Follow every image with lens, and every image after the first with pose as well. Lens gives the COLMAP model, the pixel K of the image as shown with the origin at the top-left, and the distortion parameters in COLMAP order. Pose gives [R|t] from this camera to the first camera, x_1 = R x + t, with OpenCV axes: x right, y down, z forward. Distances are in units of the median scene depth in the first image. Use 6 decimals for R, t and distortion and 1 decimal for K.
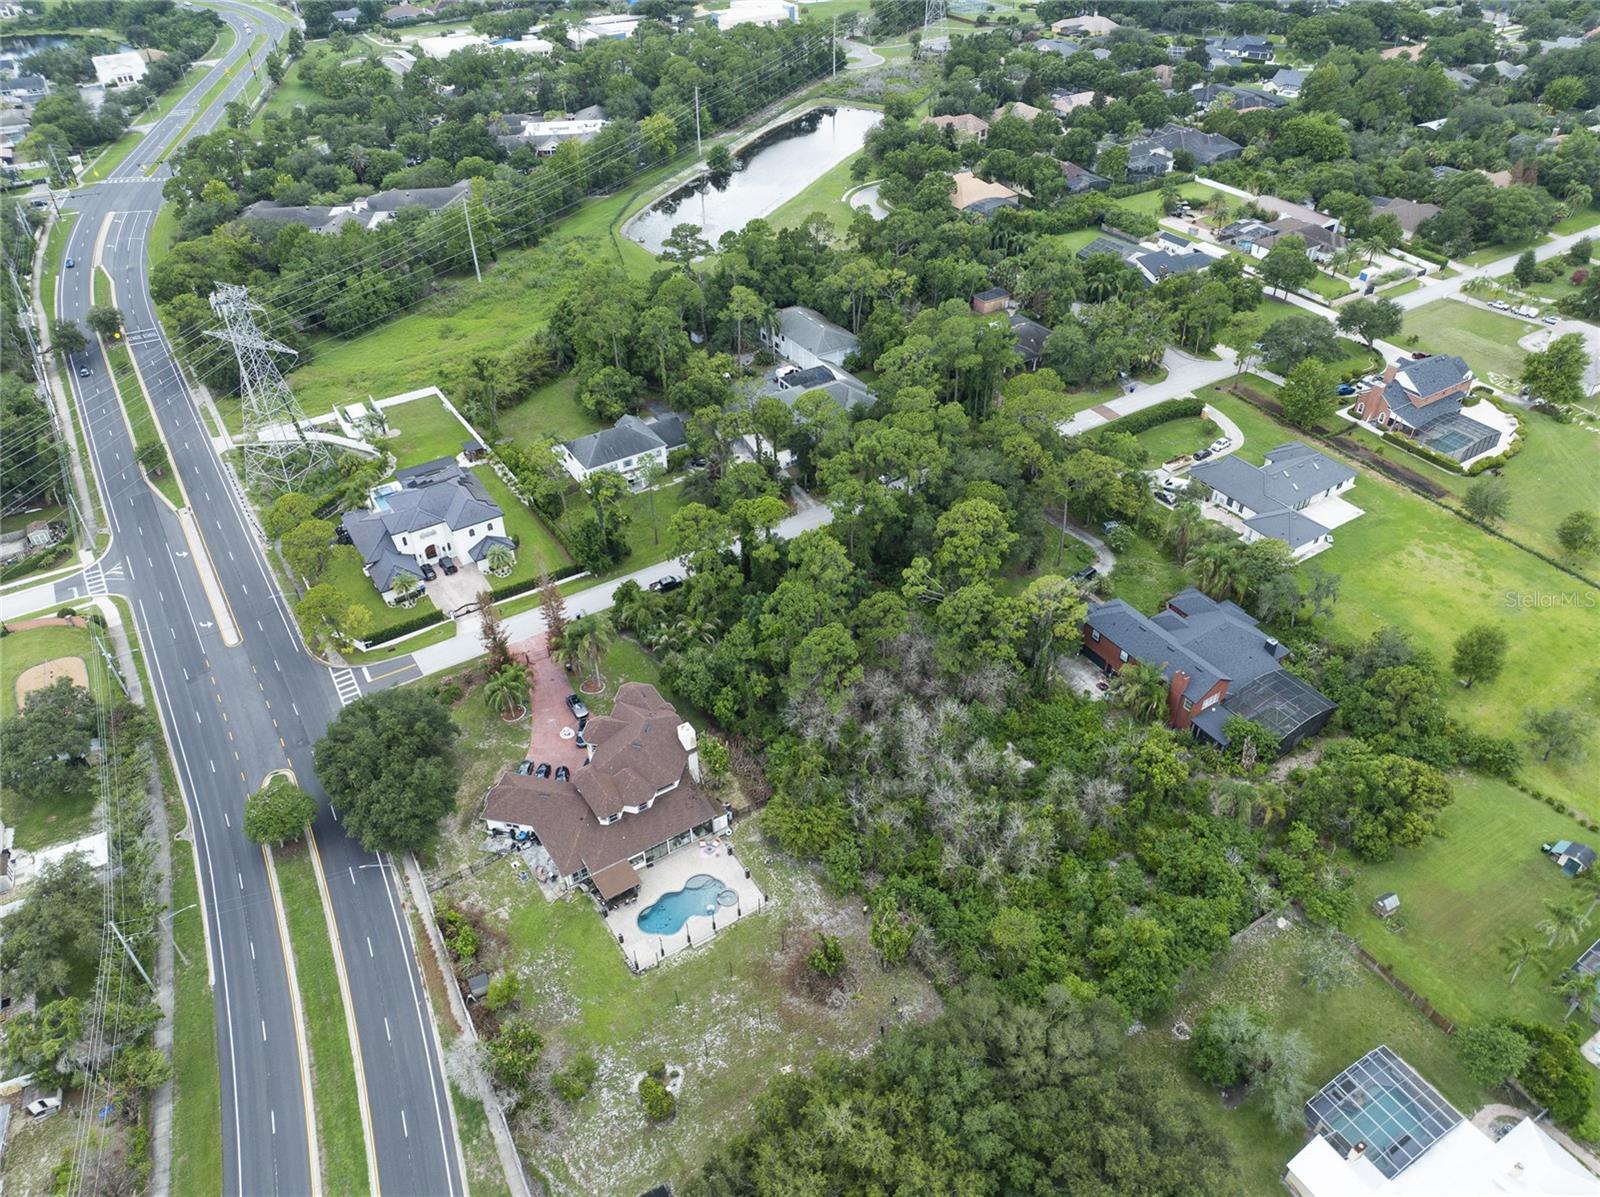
lens RADIAL K [[1115.7, 0, 800.0], [0, 1115.7, 598.5], [0, 0, 1]] dist [-0.047674, 0.003365]
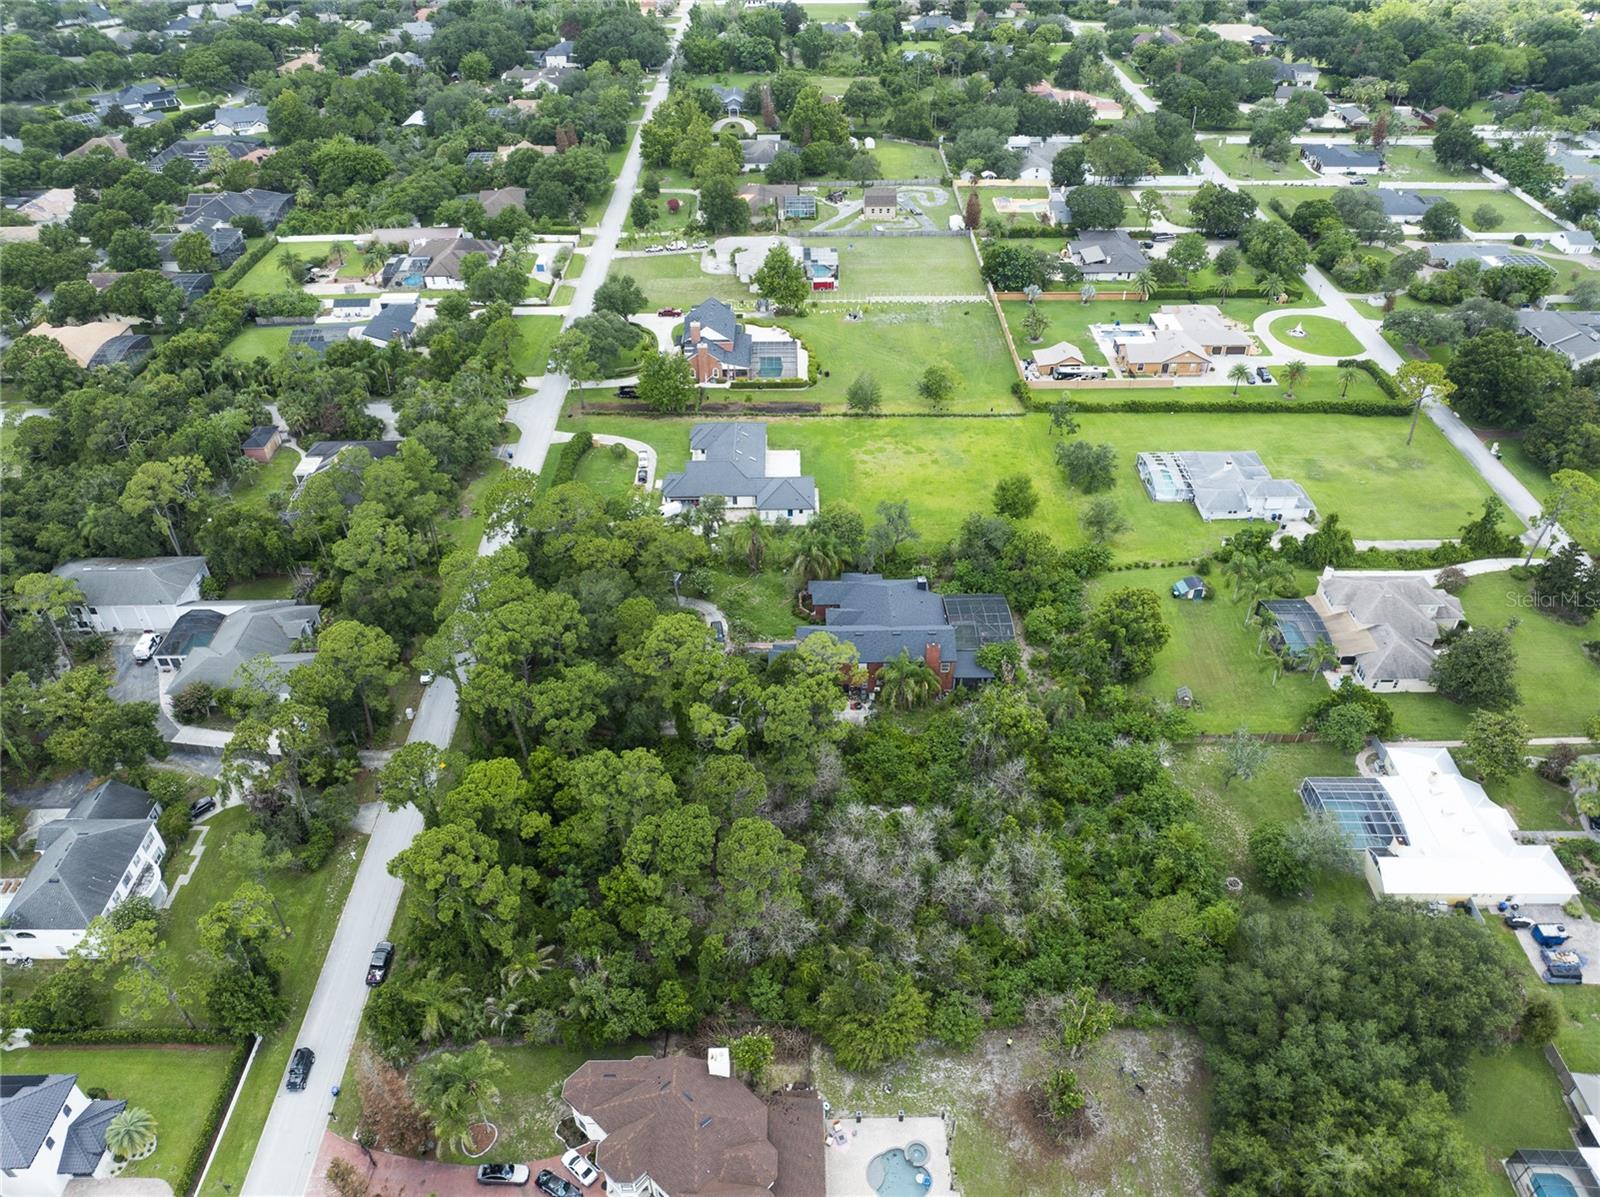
lens RADIAL K [[1115.7, 0, 800.0], [0, 1115.7, 598.5], [0, 0, 1]] dist [-0.047674, 0.003365]
pose [[0.528462, -0.514454, 0.675326, -0.262646], [0.521462, 0.824431, 0.219982, -0.172160], [-0.669930, 0.235904, 0.703948, 0.225467]]
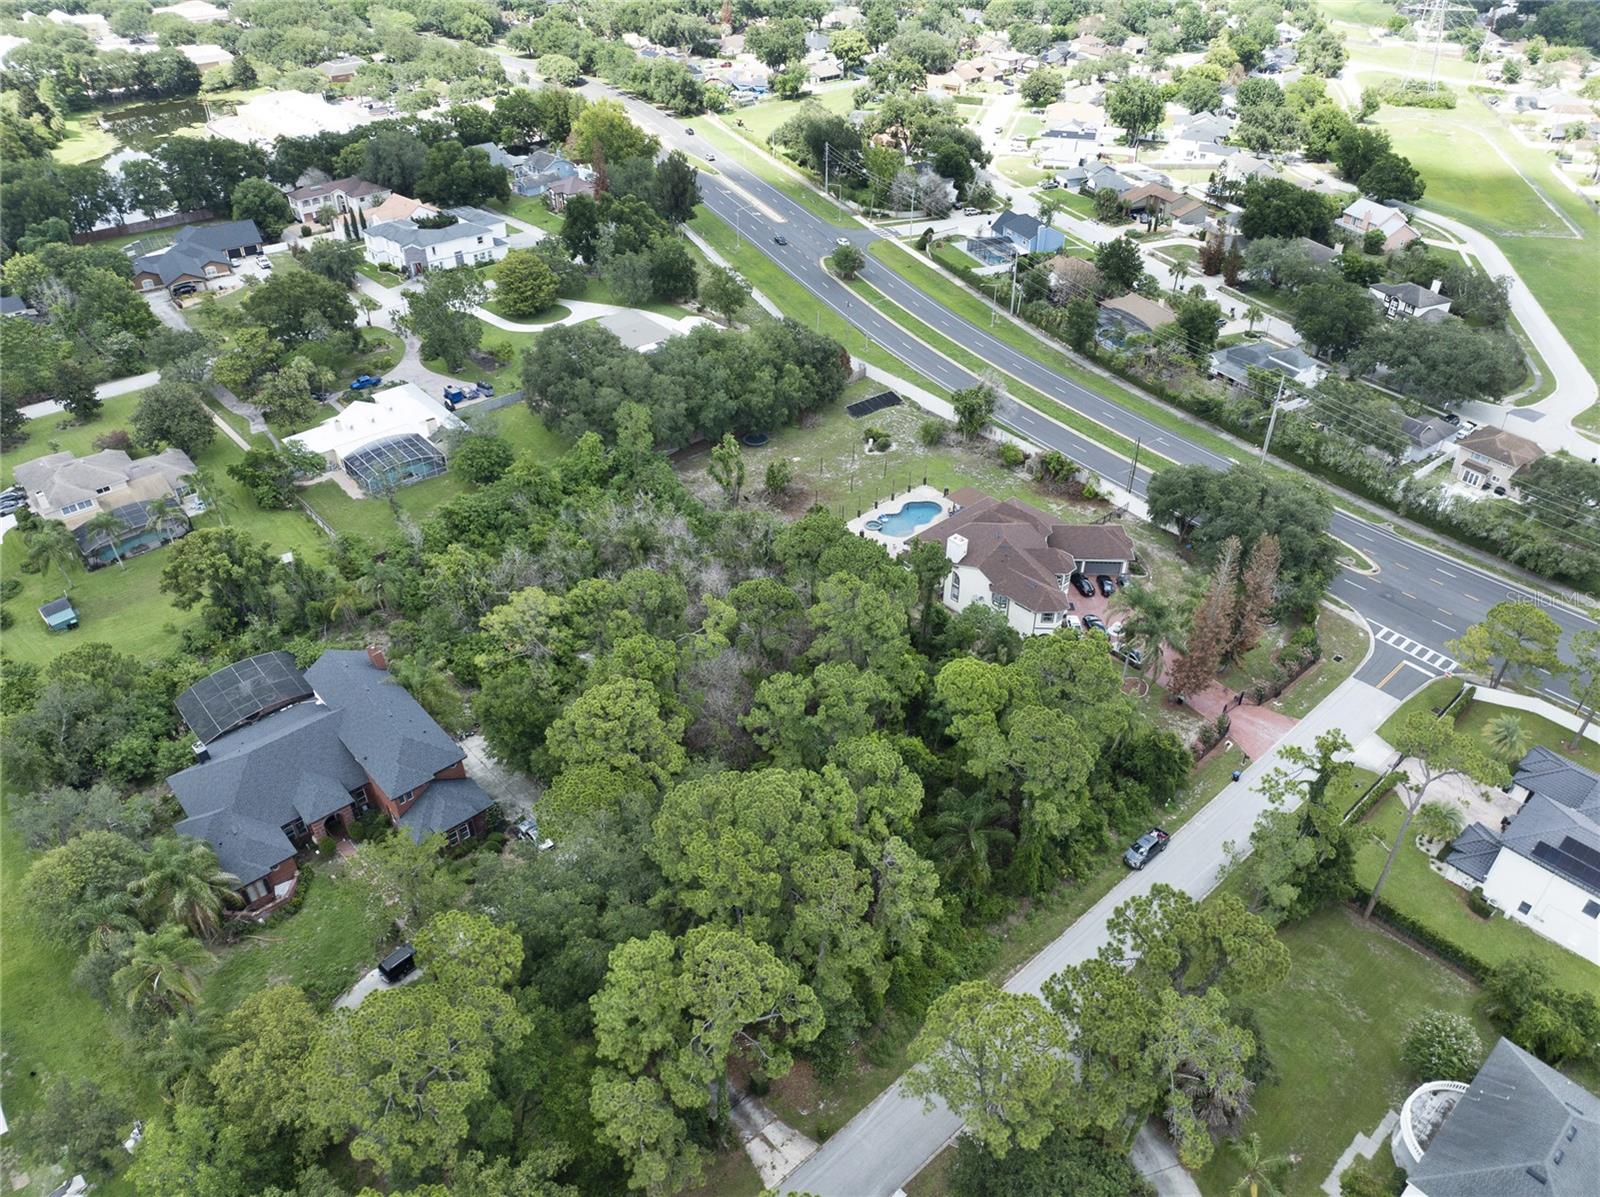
lens RADIAL K [[1125.9, 0, 800.0], [0, 1125.9, 598.5], [0, 0, 1]] dist [-0.061107, 0.028869]
pose [[-0.986727, 0.106048, -0.122976, 0.093733], [-0.087979, 0.287404, 0.953760, -0.472476], [0.136488, 0.951920, -0.274260, 0.805414]]
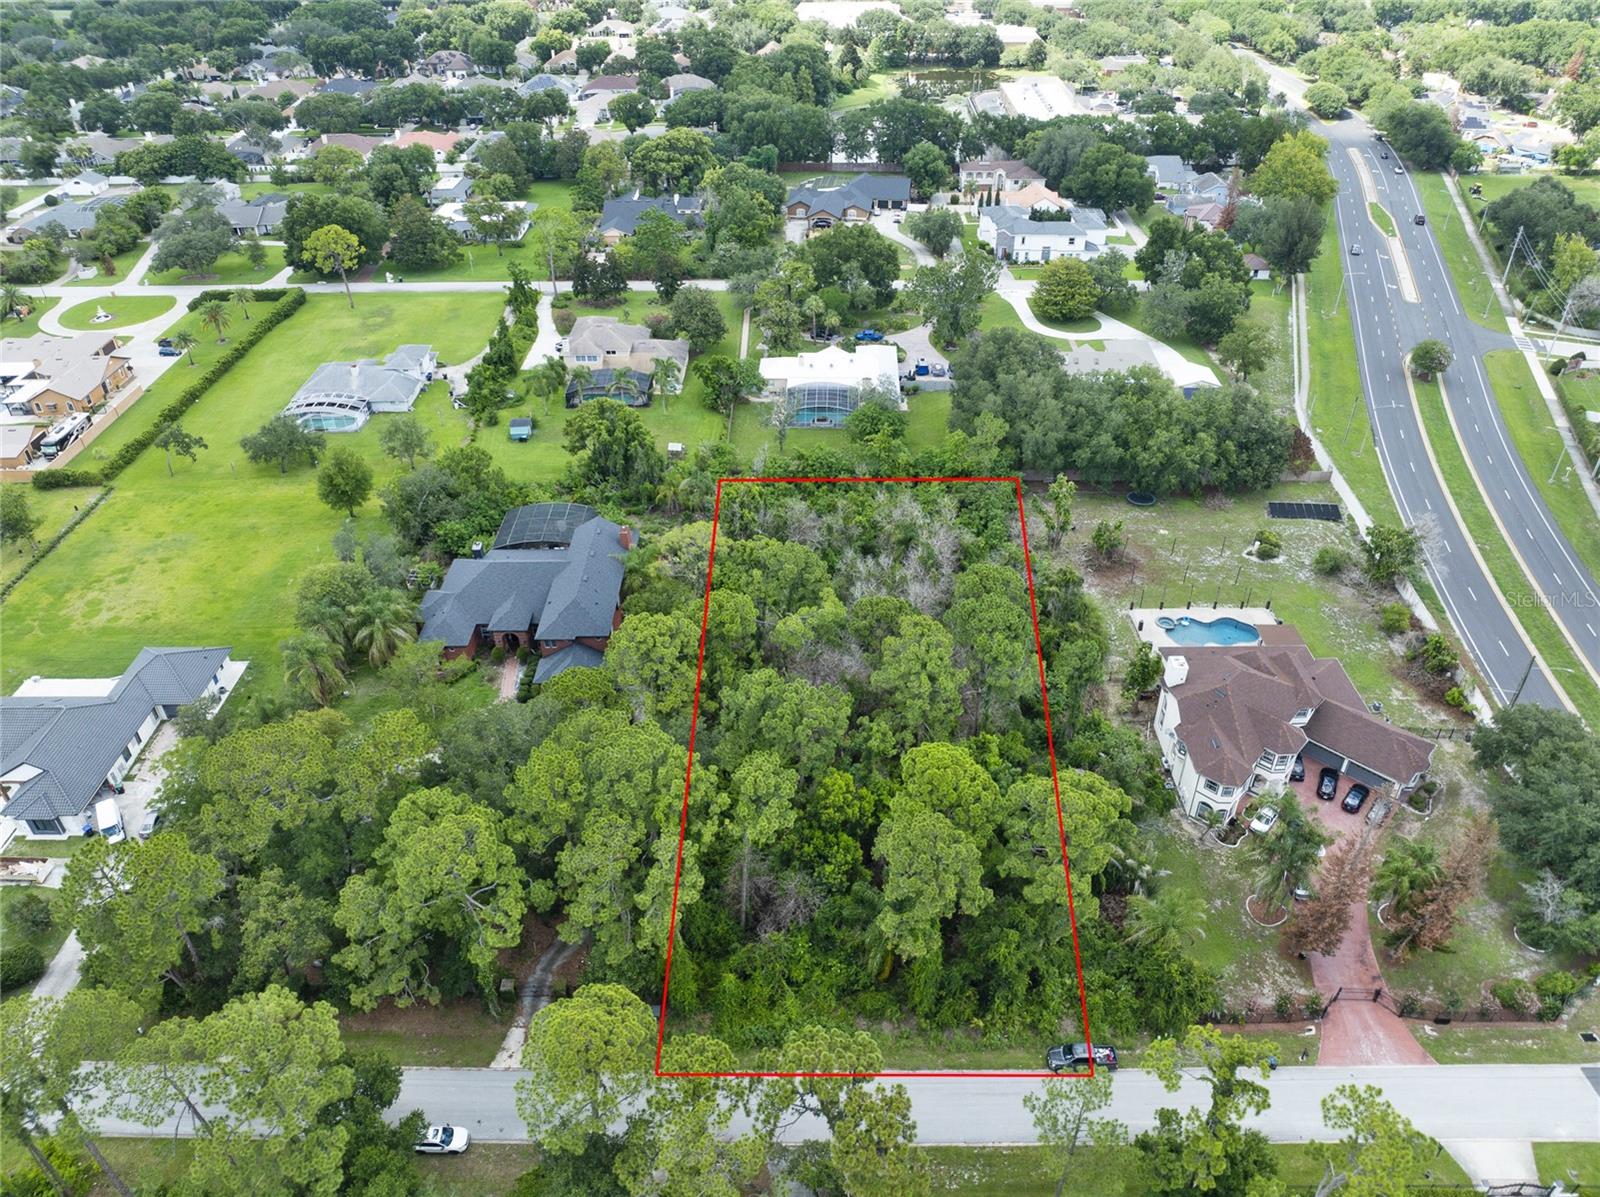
lens RADIAL K [[1125.9, 0, 800.0], [0, 1125.9, 598.5], [0, 0, 1]] dist [-0.061107, 0.028869]
pose [[-0.840334, -0.296782, 0.453607, -0.141369], [0.347074, 0.348208, 0.870799, -0.440523], [-0.416387, 0.889197, -0.189606, 0.768392]]
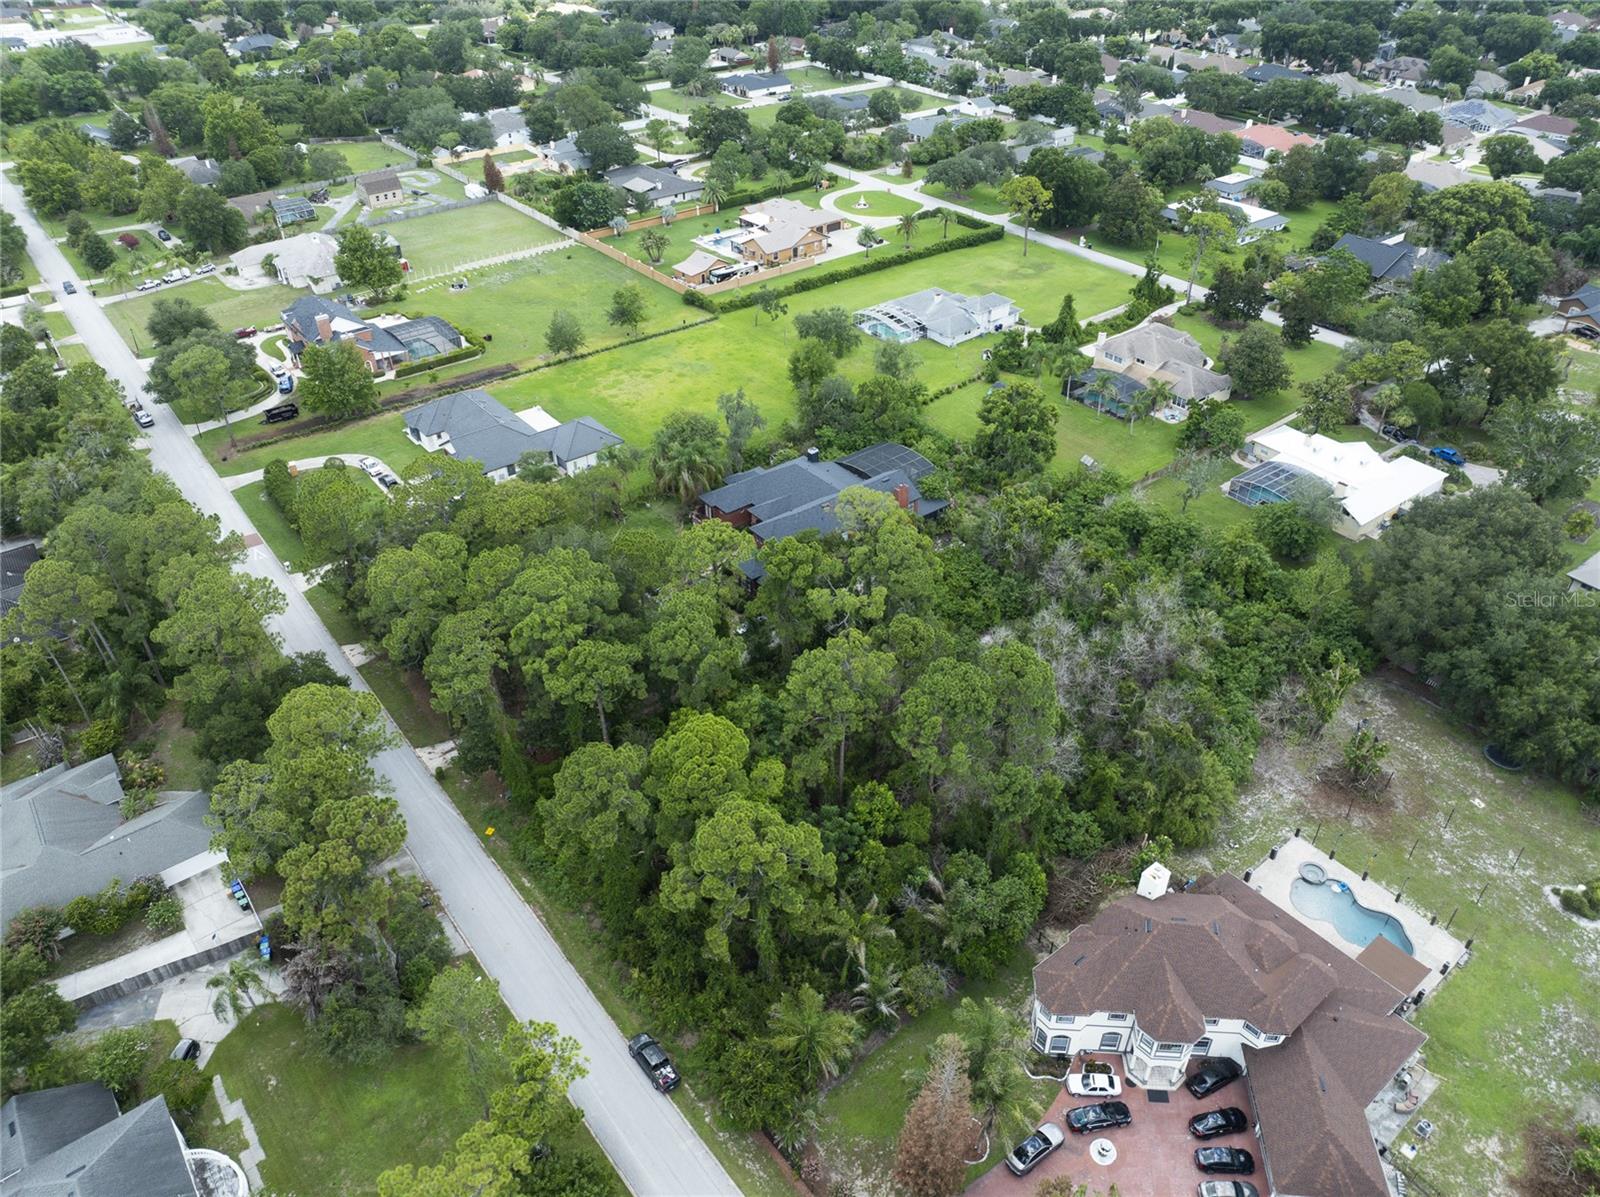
lens RADIAL K [[1115.7, 0, 800.0], [0, 1115.7, 598.5], [0, 0, 1]] dist [-0.047674, 0.003365]
pose [[-0.099667, -0.569462, 0.815953, -0.323732], [0.617413, 0.607683, 0.499523, -0.270950], [-0.780300, 0.553566, 0.291027, 0.553977]]
